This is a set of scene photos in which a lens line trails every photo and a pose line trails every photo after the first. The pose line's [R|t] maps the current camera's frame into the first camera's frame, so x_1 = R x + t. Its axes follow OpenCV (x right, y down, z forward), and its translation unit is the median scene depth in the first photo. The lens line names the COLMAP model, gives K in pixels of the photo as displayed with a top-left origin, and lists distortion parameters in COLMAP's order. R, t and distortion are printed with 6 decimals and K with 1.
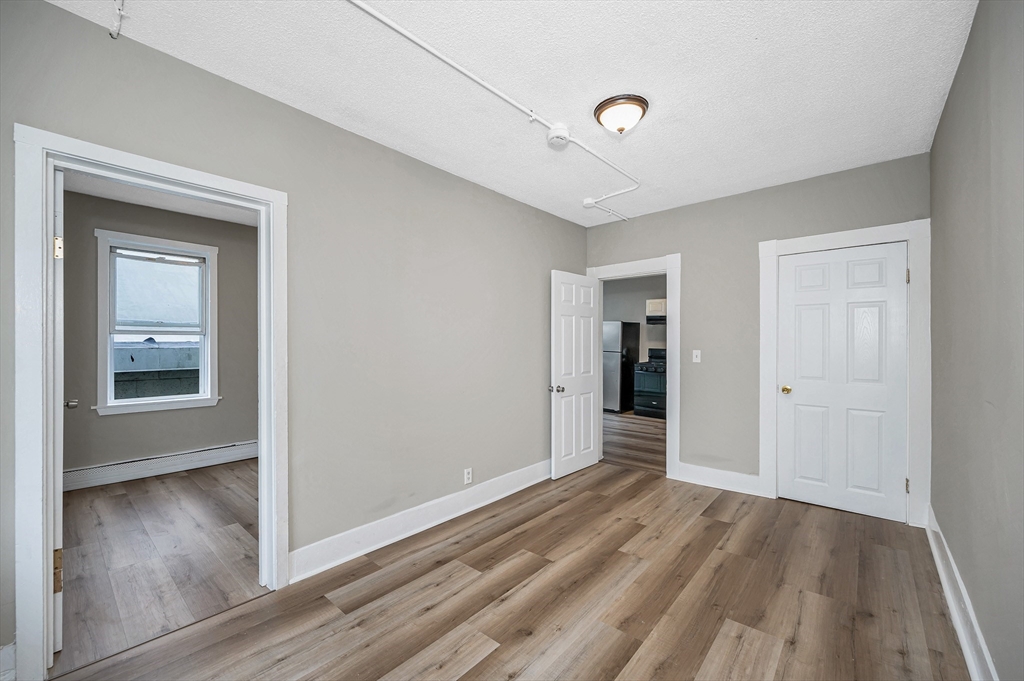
lens RADIAL K [[414.8, 0, 504.8], [0, 414.8, 341.6], [0, 0, 1]] dist [0.001419, -0.000545]
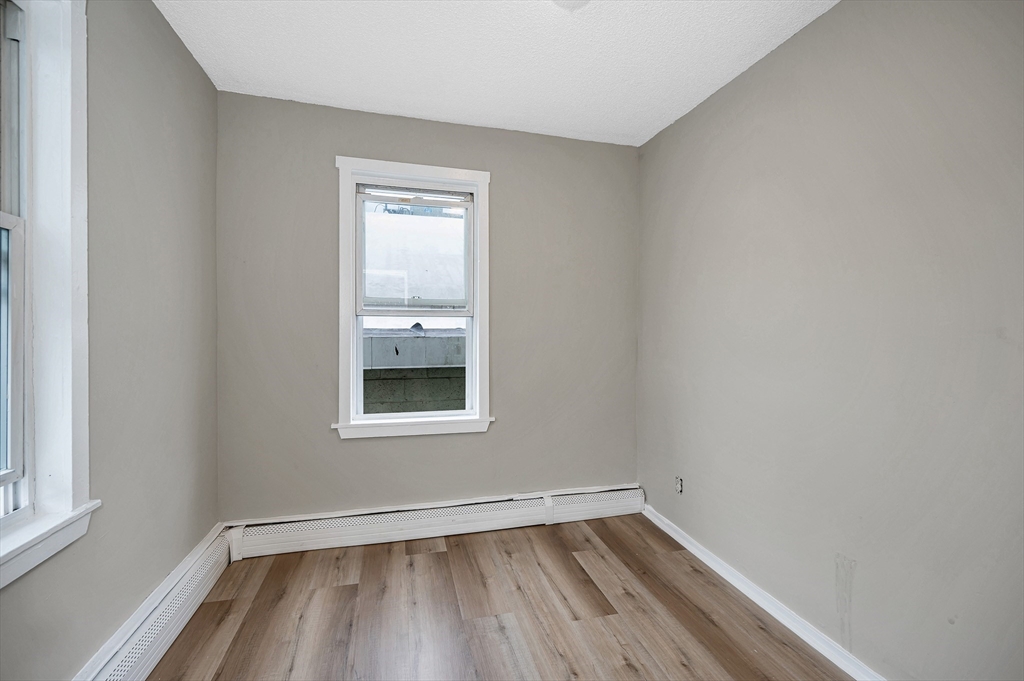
lens RADIAL K [[414.8, 0, 510.5], [0, 414.8, 336.2], [0, 0, 1]] dist [0.001419, -0.000545]
pose [[0.840309, 0.008359, -0.542044, -0.355154], [-0.002732, 0.999934, 0.011186, 0.006504], [0.542101, -0.007919, 0.840276, 0.535085]]
